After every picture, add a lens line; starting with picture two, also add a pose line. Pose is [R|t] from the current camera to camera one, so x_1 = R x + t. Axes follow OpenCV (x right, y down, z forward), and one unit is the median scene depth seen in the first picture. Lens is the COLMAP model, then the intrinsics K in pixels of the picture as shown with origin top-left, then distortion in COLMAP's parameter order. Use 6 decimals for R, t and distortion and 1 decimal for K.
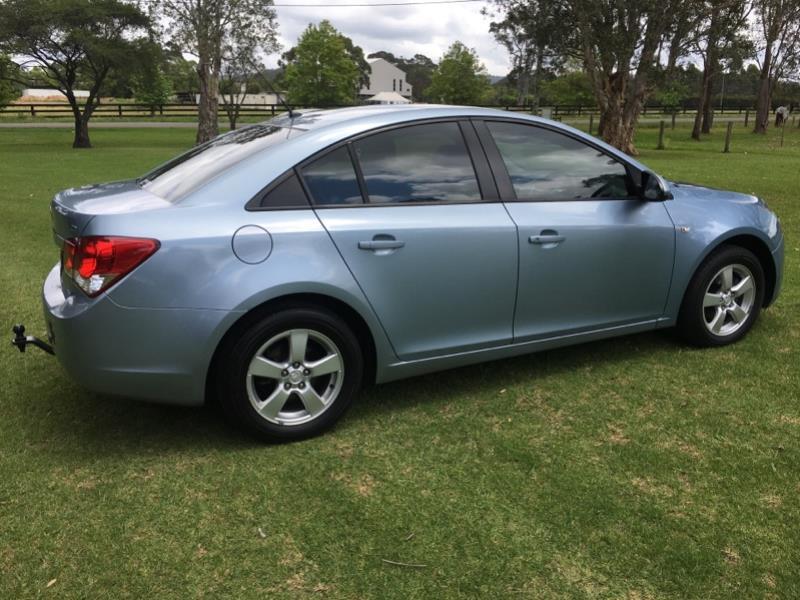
lens RADIAL K [[677.1, 0, 400.0], [0, 677.1, 300.0], [0, 0, 1]] dist [0.079915, -0.111465]
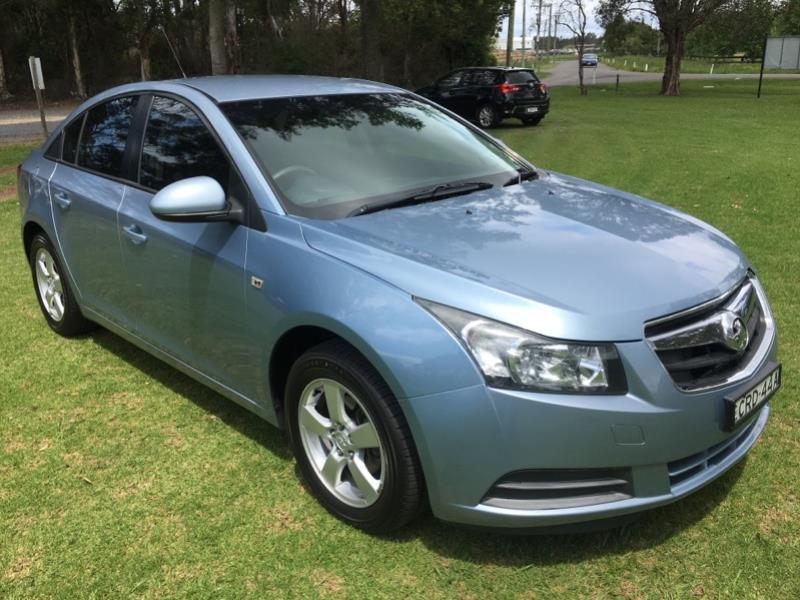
lens RADIAL K [[677.1, 0, 400.0], [0, 677.1, 300.0], [0, 0, 1]] dist [0.079915, -0.111465]
pose [[0.315441, 0.296843, -0.901322, 0.950060], [-0.233471, 0.944896, 0.229484, -0.243009], [0.919776, 0.138044, 0.367363, 0.828567]]
